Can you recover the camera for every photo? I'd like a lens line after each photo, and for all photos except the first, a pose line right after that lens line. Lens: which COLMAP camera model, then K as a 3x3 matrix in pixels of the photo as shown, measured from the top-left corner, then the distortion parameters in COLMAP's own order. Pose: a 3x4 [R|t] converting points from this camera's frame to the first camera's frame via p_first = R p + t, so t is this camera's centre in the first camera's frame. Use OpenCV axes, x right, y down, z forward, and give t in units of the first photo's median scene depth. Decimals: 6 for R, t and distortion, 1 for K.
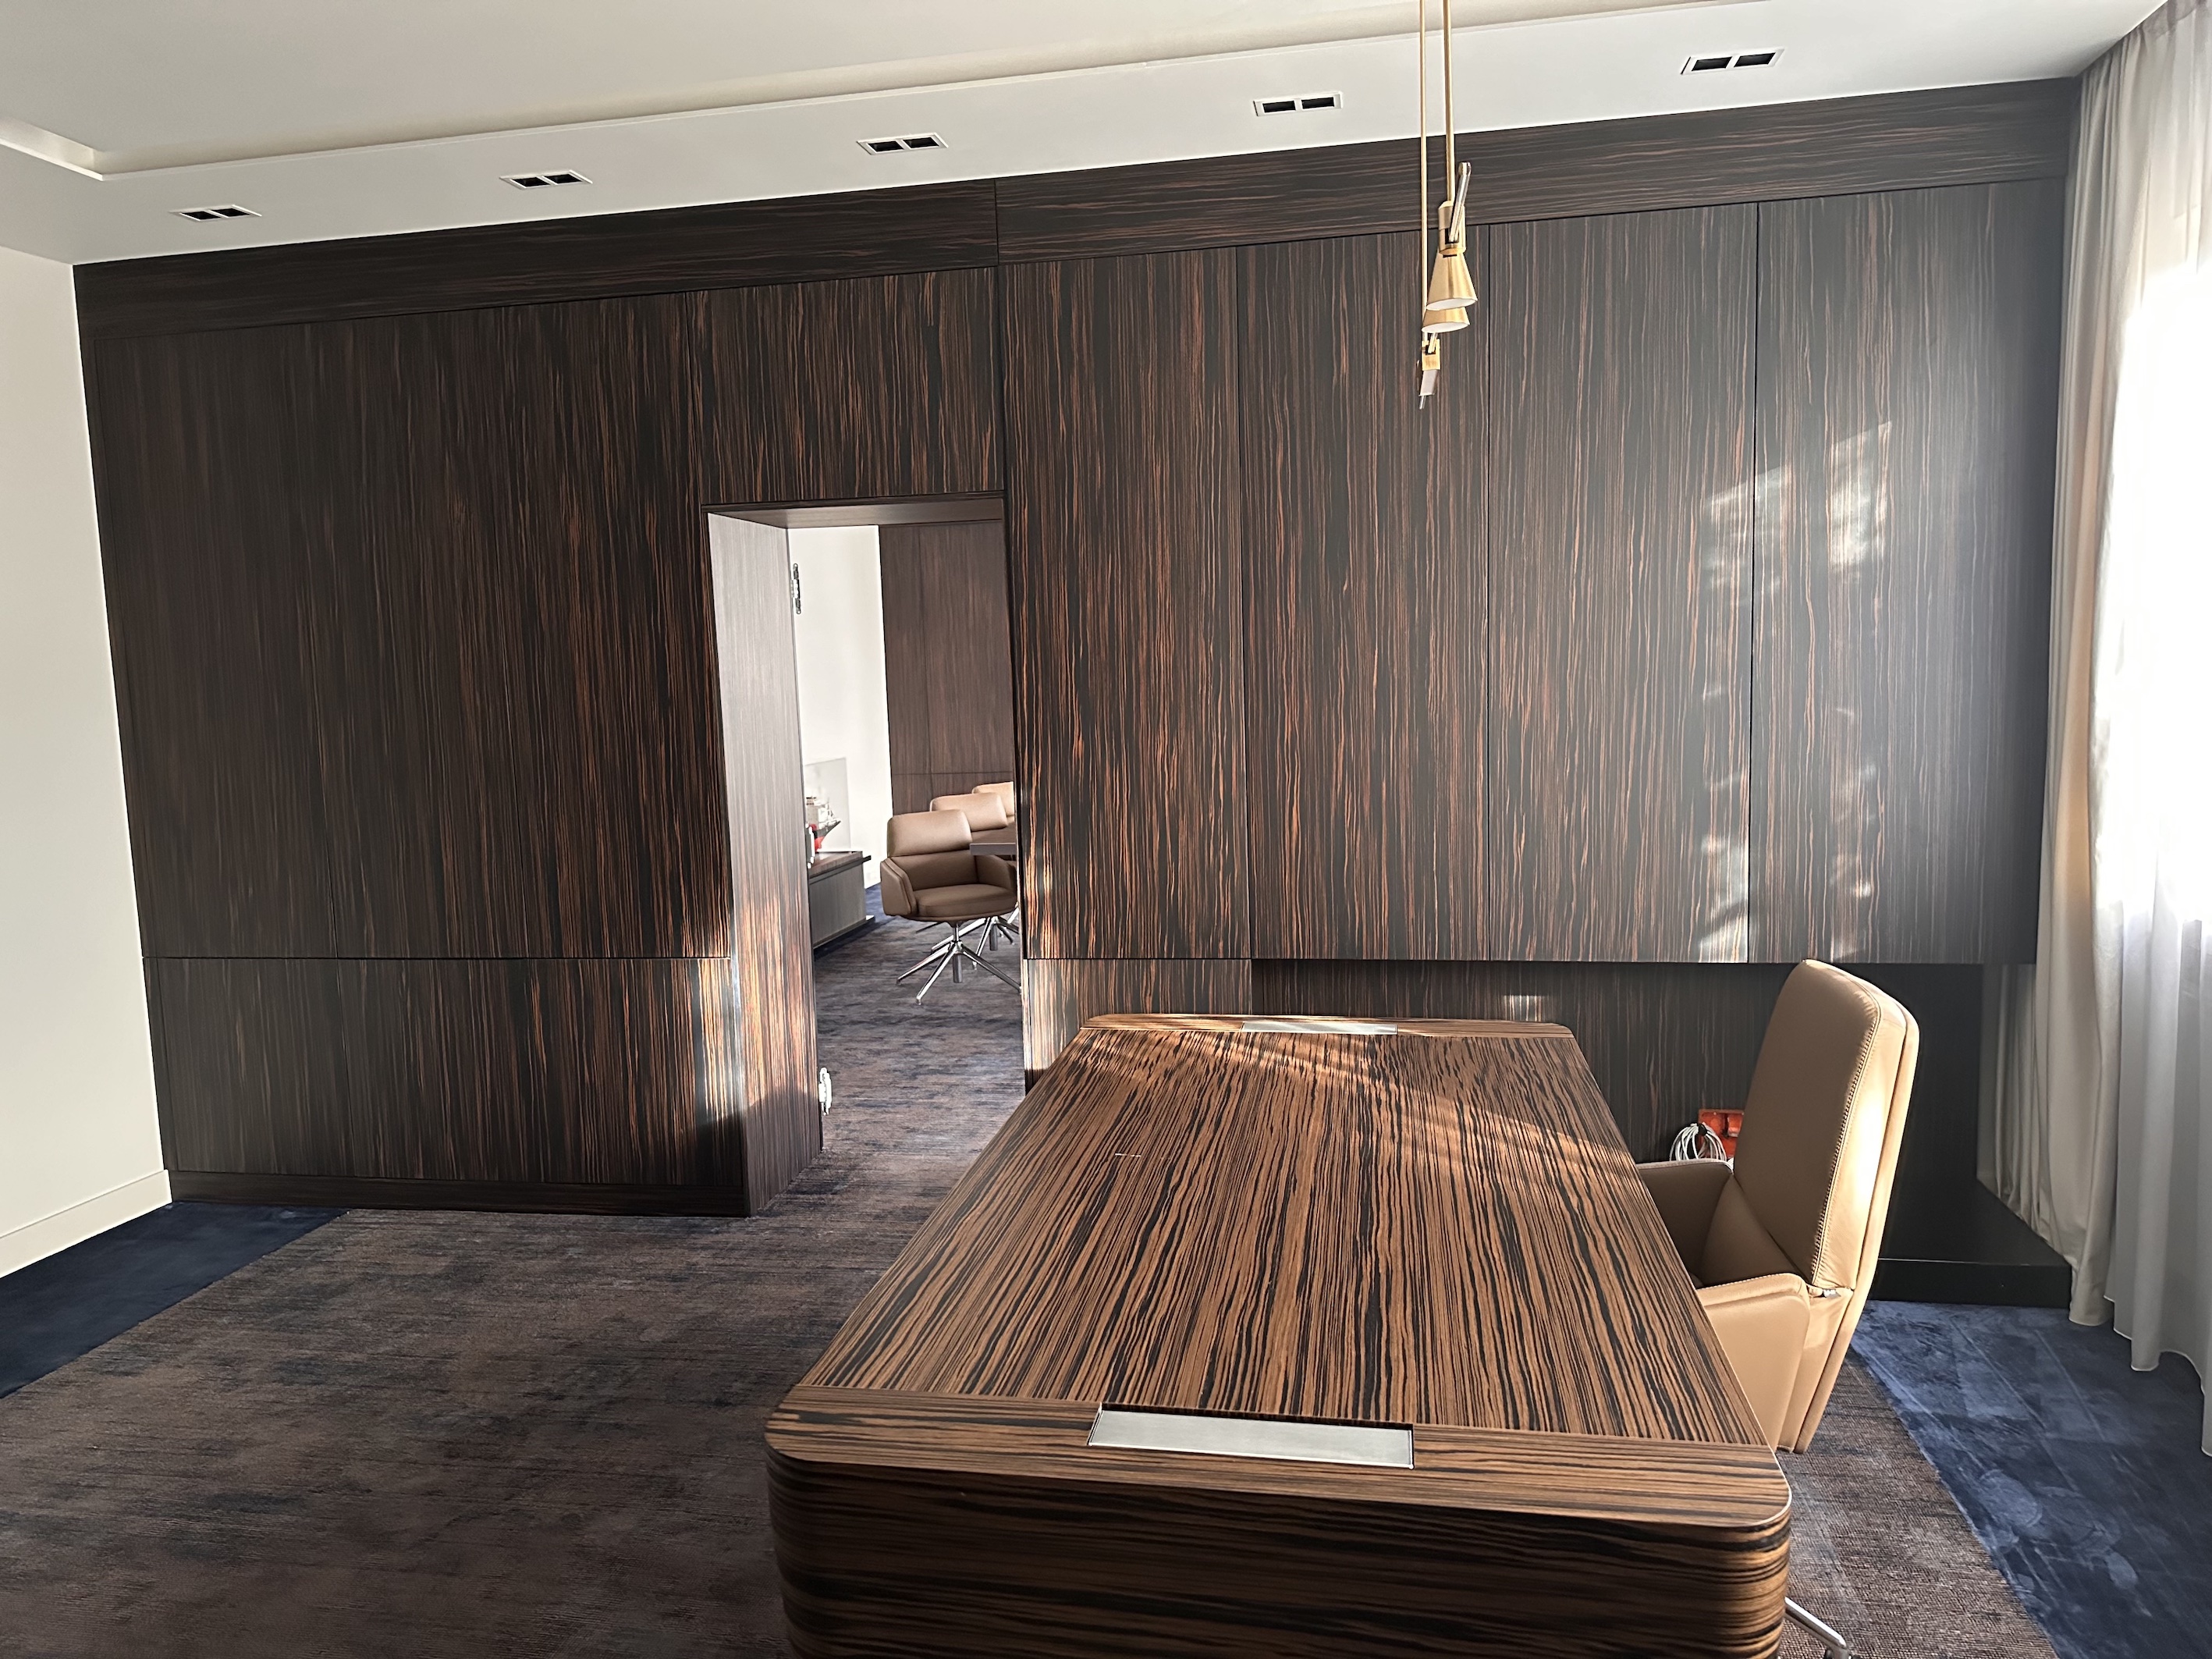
lens RADIAL K [[1542.9, 0, 1094.3], [0, 1542.9, 814.6], [0, 0, 1]] dist [0.045807, -0.055728]
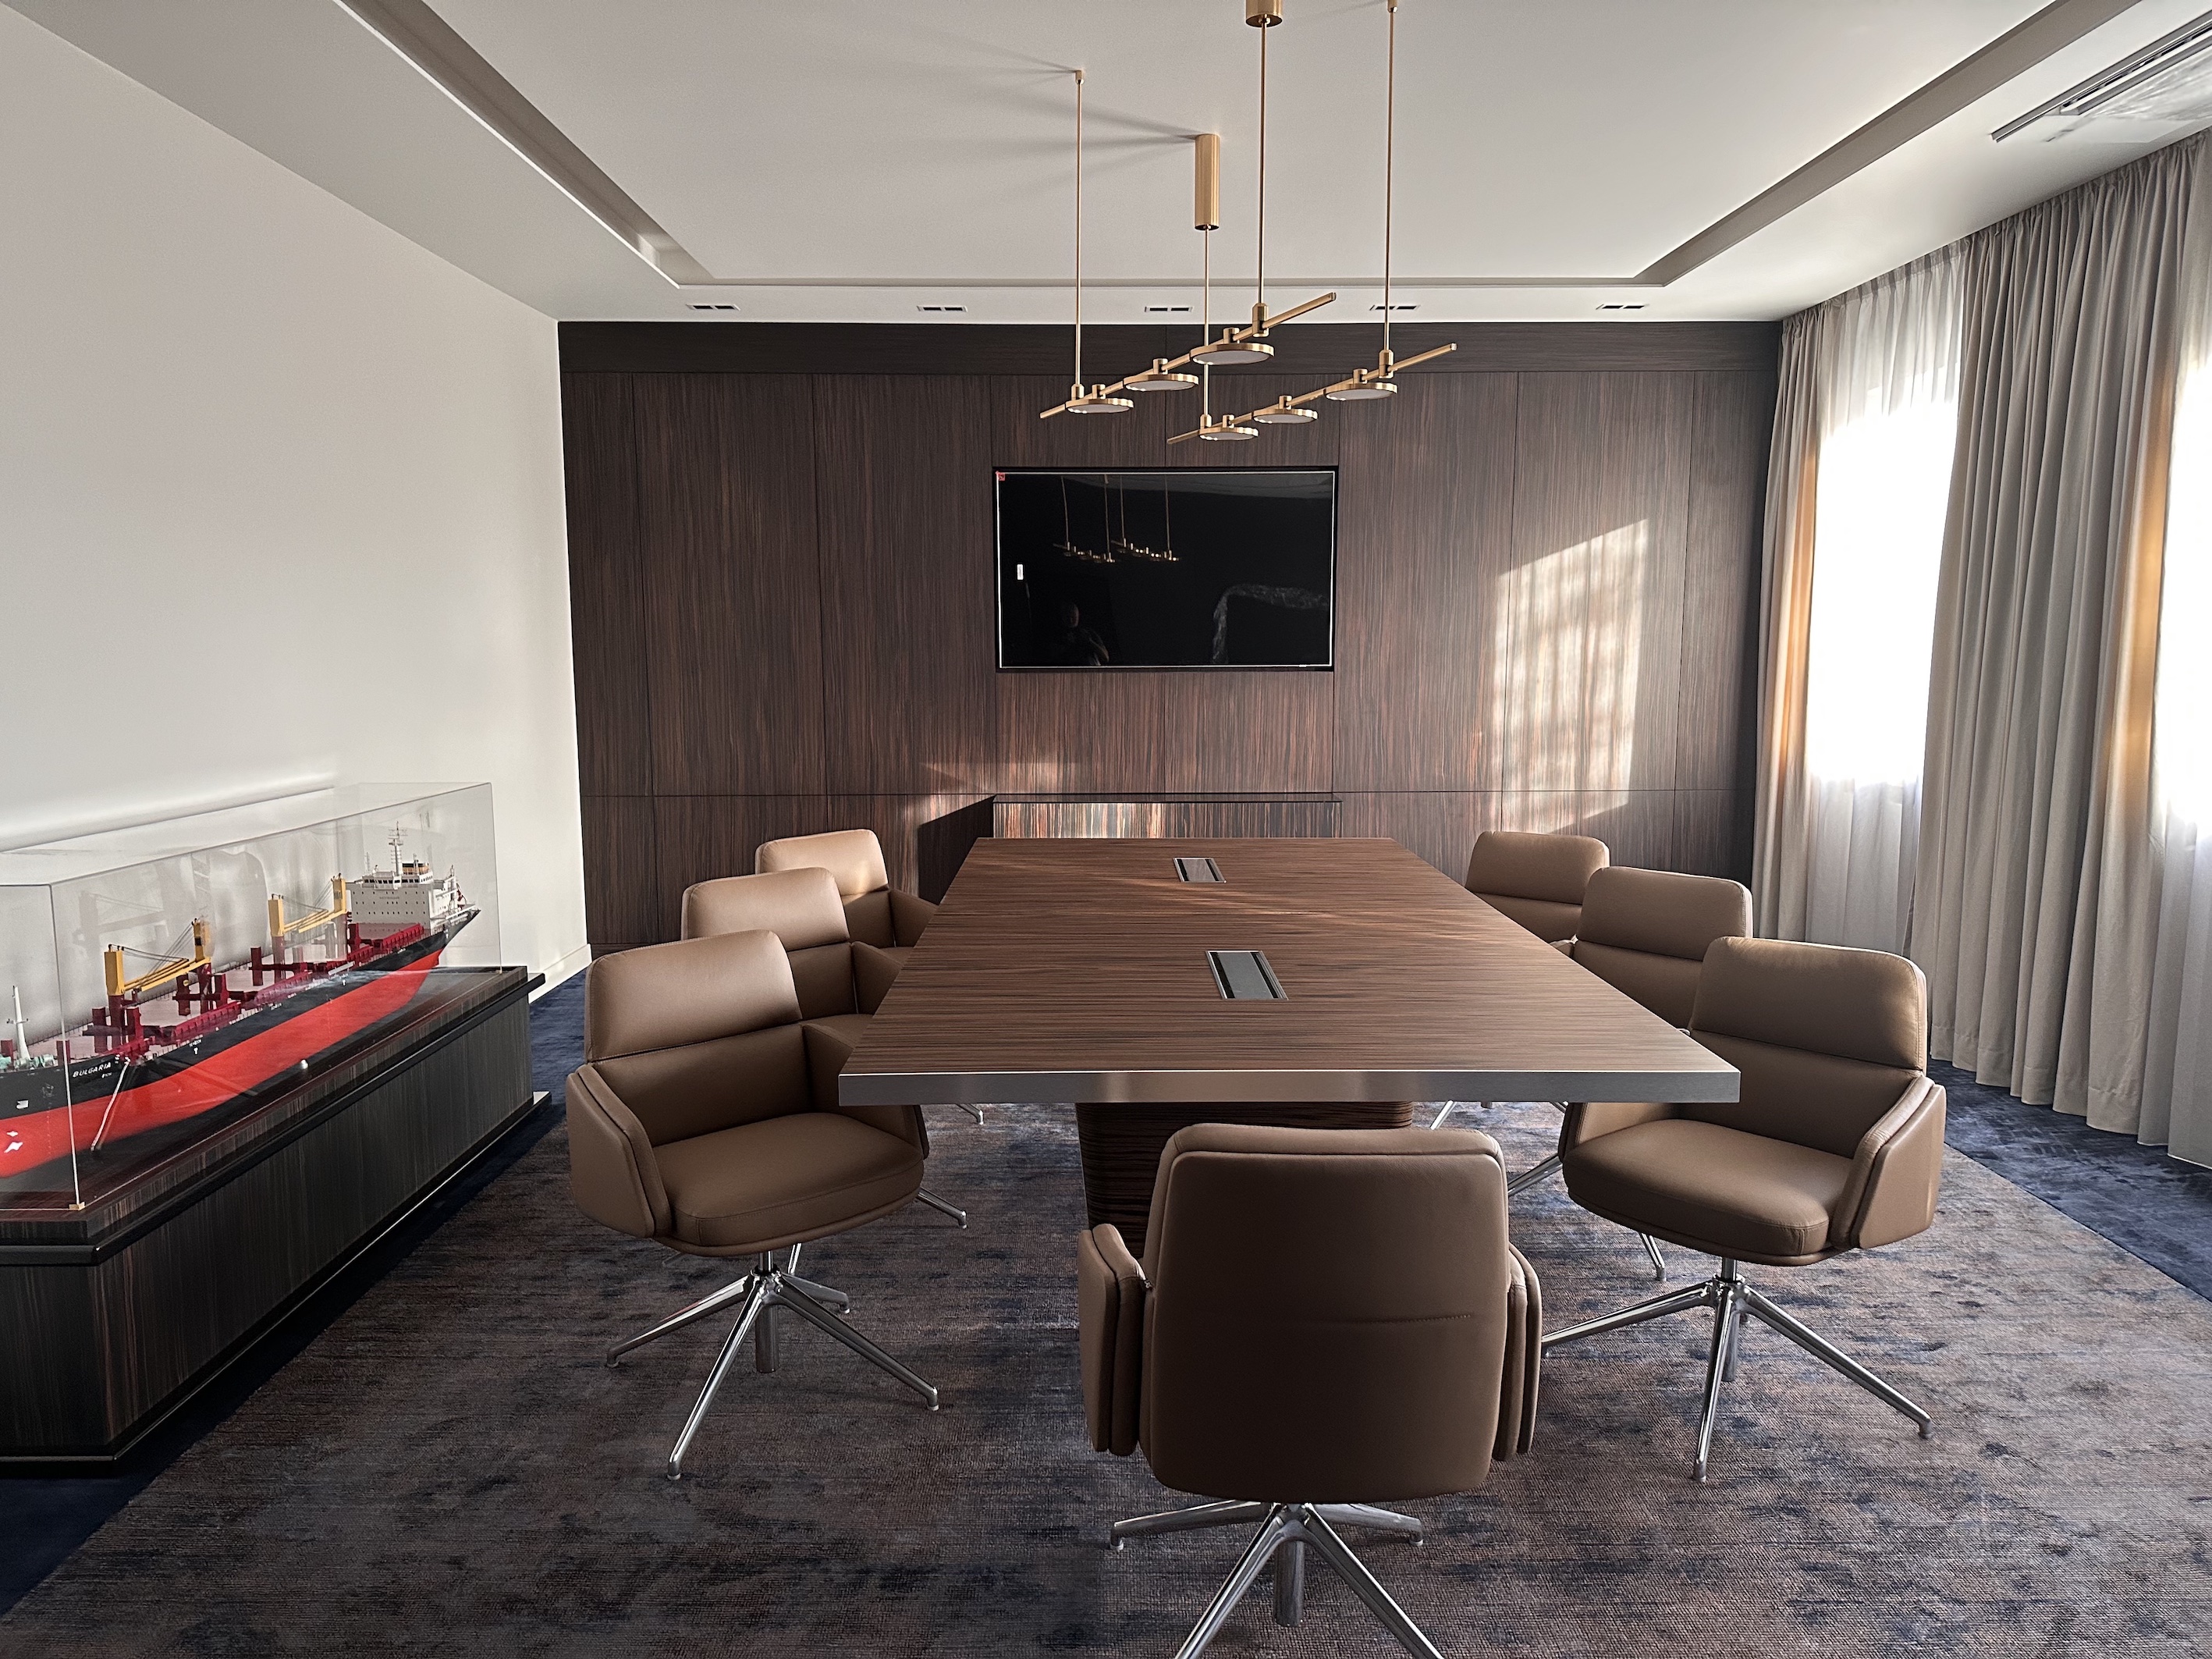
lens RADIAL K [[1523.8, 0, 1106.0], [0, 1523.8, 829.5], [0, 0, 1]] dist [0.156472, -0.285264]
pose [[0.979095, 0.004817, 0.203345, -0.067631], [-0.009344, 0.999729, 0.021305, -0.033957], [-0.203187, -0.022760, 0.978875, 0.465327]]
